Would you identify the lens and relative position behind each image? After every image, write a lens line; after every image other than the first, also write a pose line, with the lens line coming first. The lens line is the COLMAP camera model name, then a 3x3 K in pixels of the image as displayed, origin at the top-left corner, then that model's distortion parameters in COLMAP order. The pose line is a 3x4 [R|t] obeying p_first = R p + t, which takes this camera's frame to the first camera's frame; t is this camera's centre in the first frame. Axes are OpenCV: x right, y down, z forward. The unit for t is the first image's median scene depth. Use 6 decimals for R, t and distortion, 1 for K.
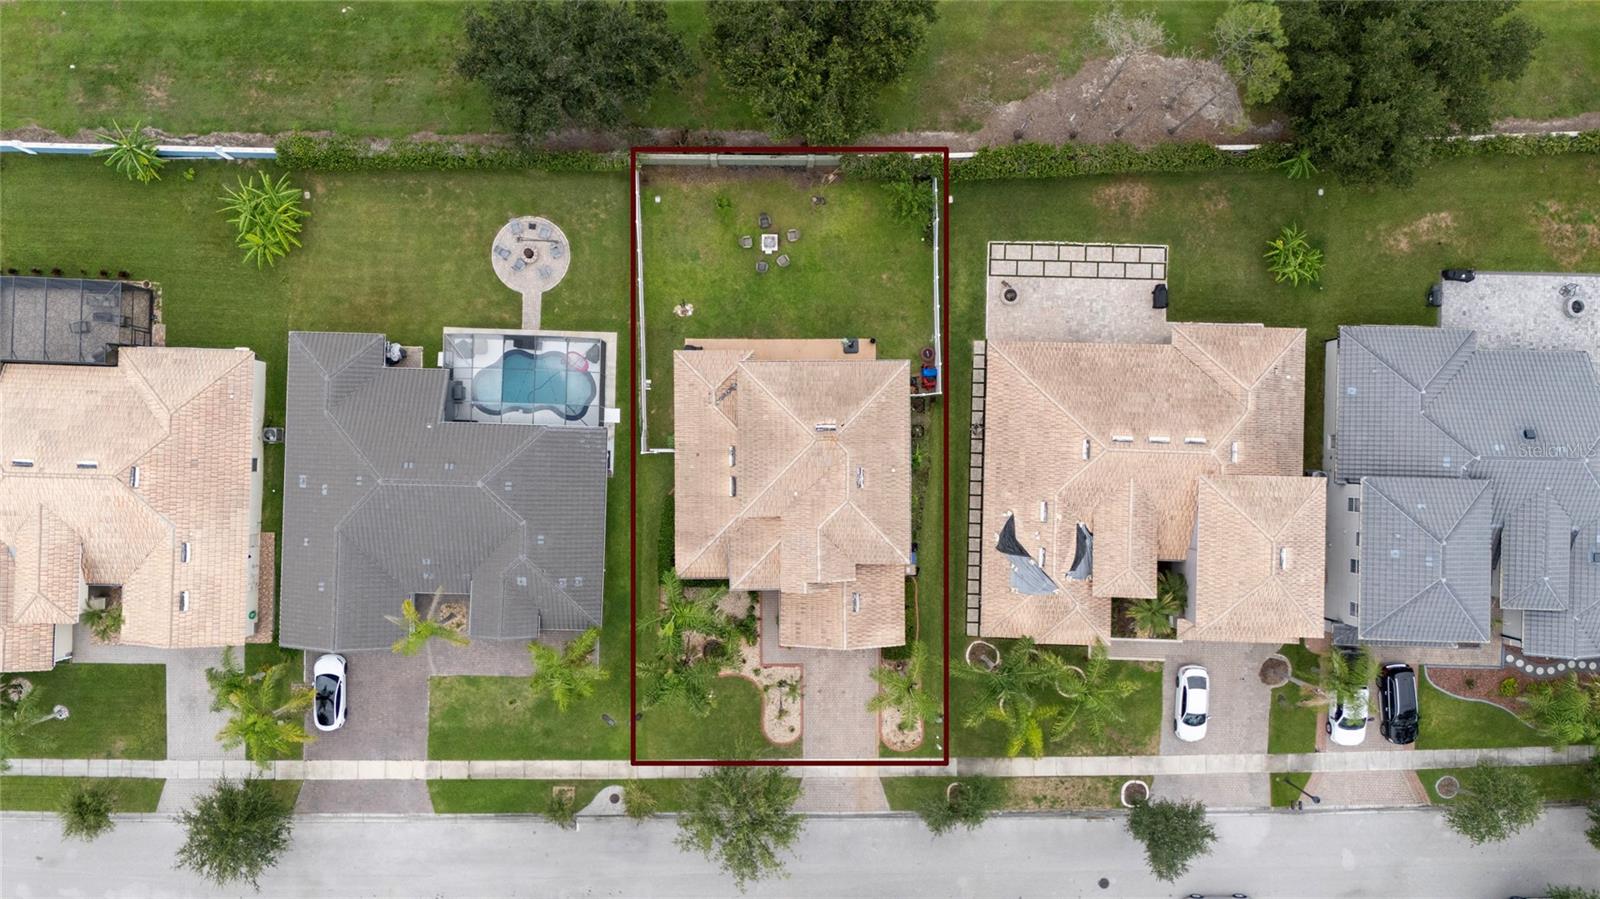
lens RADIAL K [[1211.9, 0, 790.4], [0, 1211.9, 454.6], [0, 0, 1]] dist [0.003482, 0.000308]
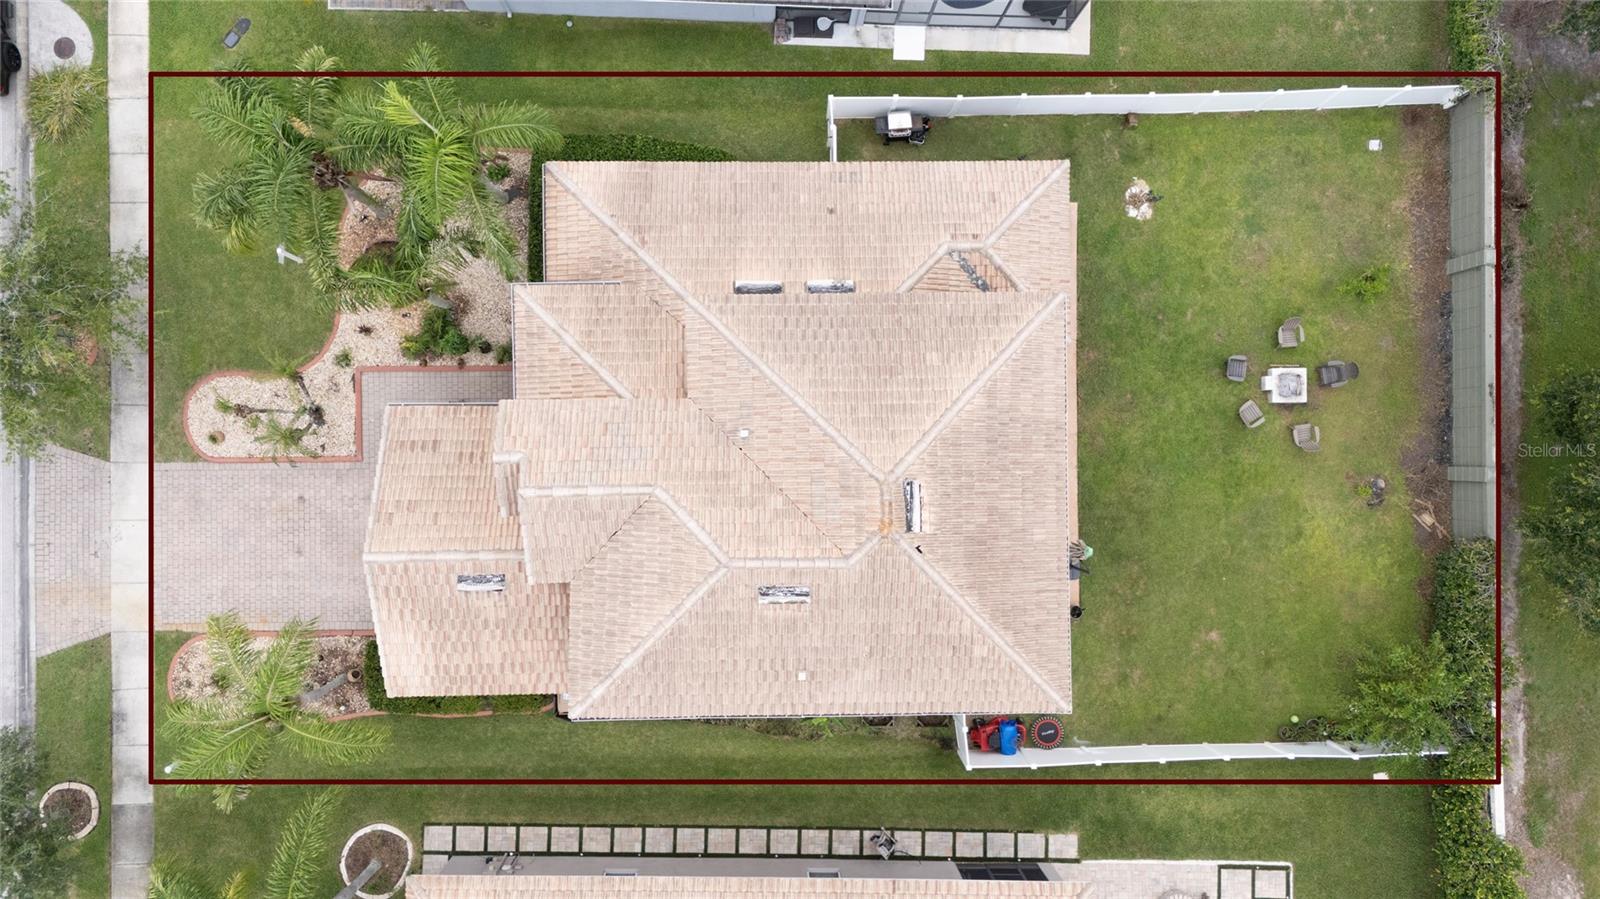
lens RADIAL K [[1211.9, 0, 807.6], [0, 1211.9, 465.1], [0, 0, 1]] dist [0.003482, 0.000308]
pose [[0.003794, 0.999897, -0.013812, 0.018635], [-0.999293, 0.003274, -0.037457, 0.023937], [-0.037408, 0.013944, 0.999203, 0.546475]]
